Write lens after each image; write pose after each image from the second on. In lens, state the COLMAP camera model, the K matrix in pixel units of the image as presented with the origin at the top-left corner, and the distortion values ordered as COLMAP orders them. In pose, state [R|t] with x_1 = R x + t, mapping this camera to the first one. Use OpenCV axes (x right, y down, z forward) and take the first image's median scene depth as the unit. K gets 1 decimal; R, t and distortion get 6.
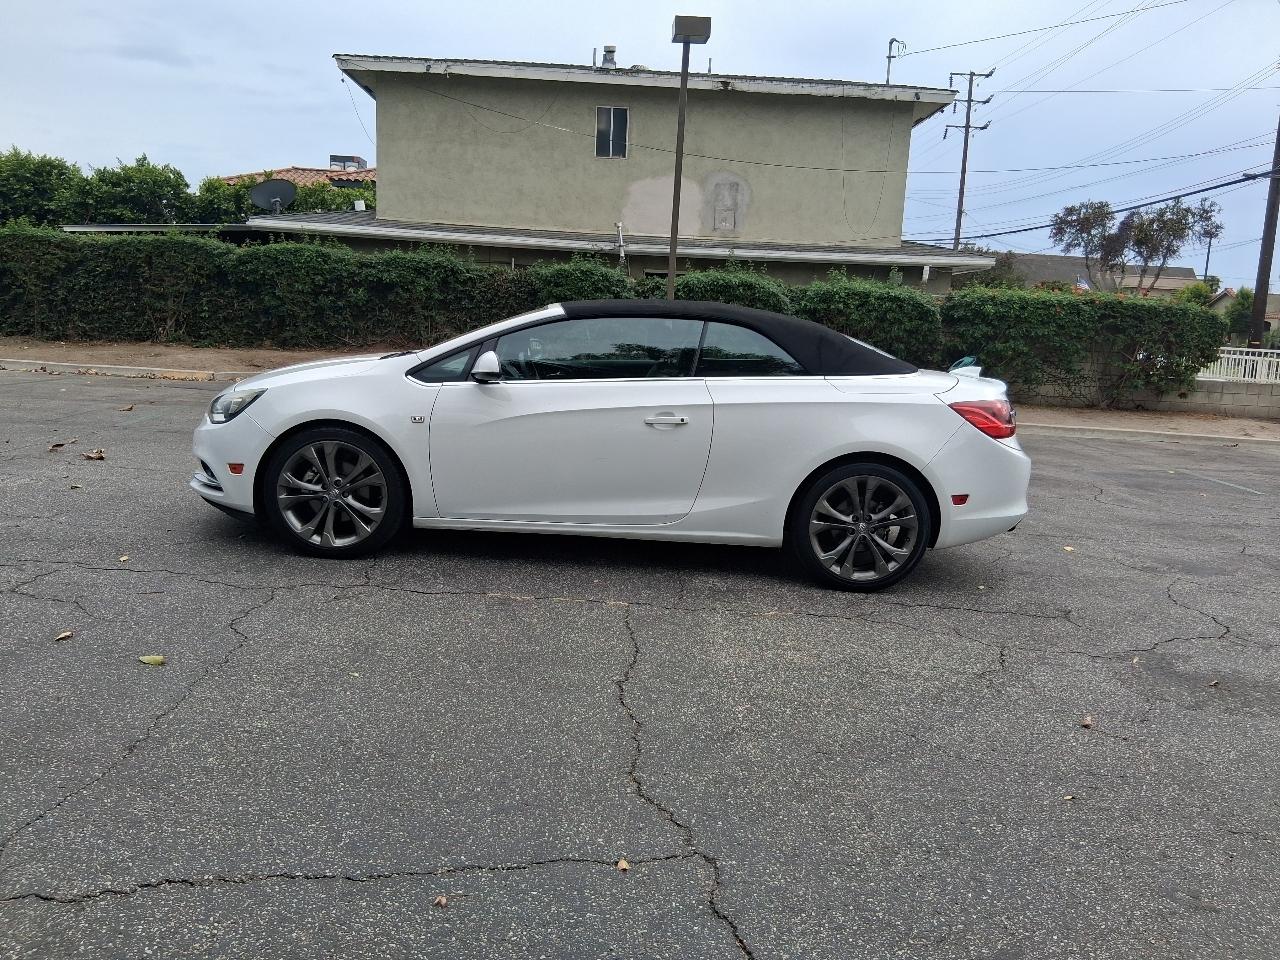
lens RADIAL K [[959.3, 0, 641.7], [0, 959.3, 479.1], [0, 0, 1]] dist [0.105382, -0.188464]
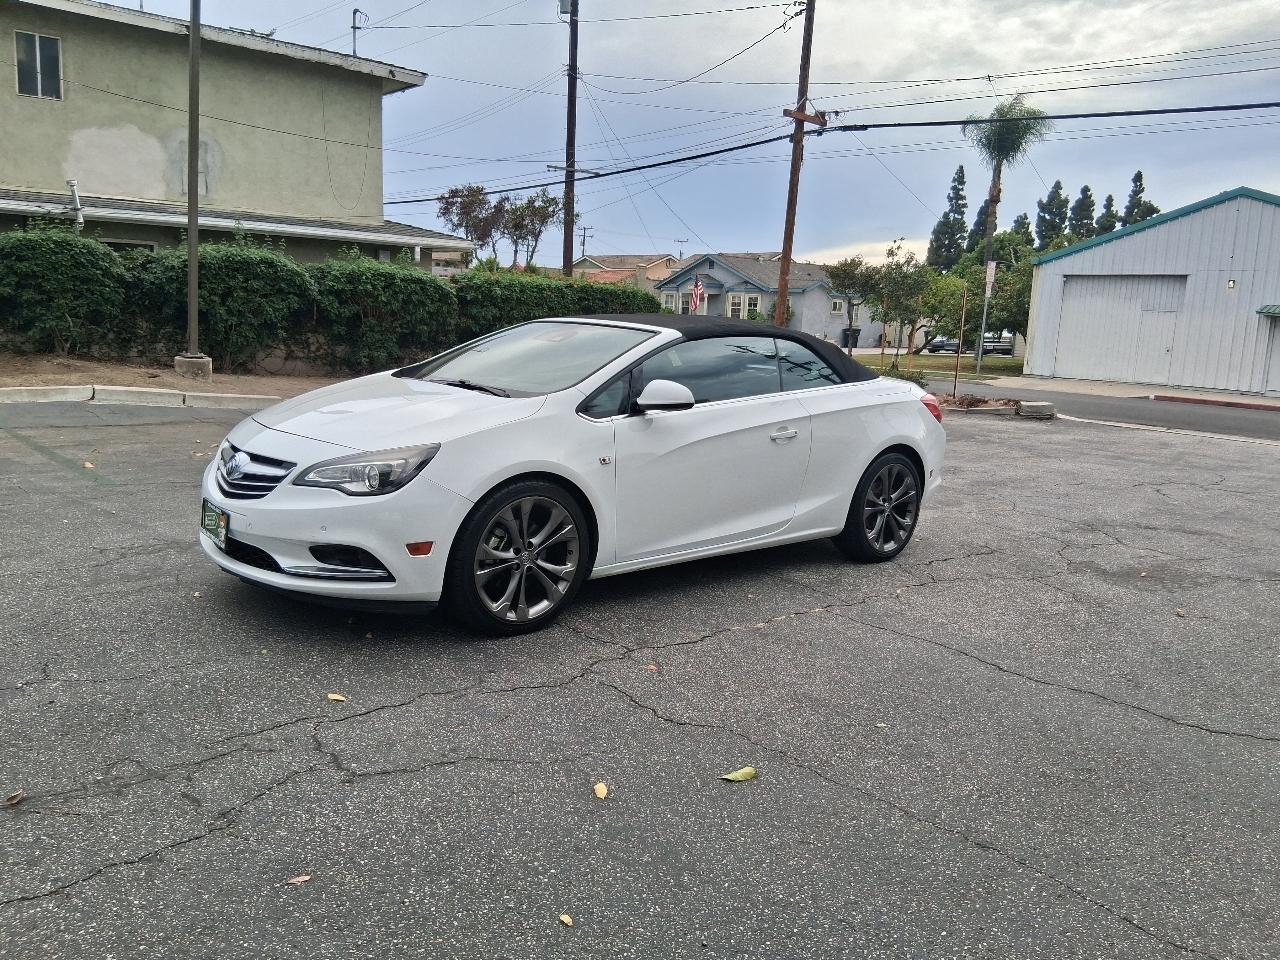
lens RADIAL K [[963.6, 0, 642.5], [0, 963.6, 482.5], [0, 0, 1]] dist [0.096819, -0.173546]
pose [[0.754125, -0.127149, 0.644304, -0.235777], [0.102278, 0.991847, 0.076023, -0.031753], [-0.648717, 0.008567, 0.760981, 0.085963]]
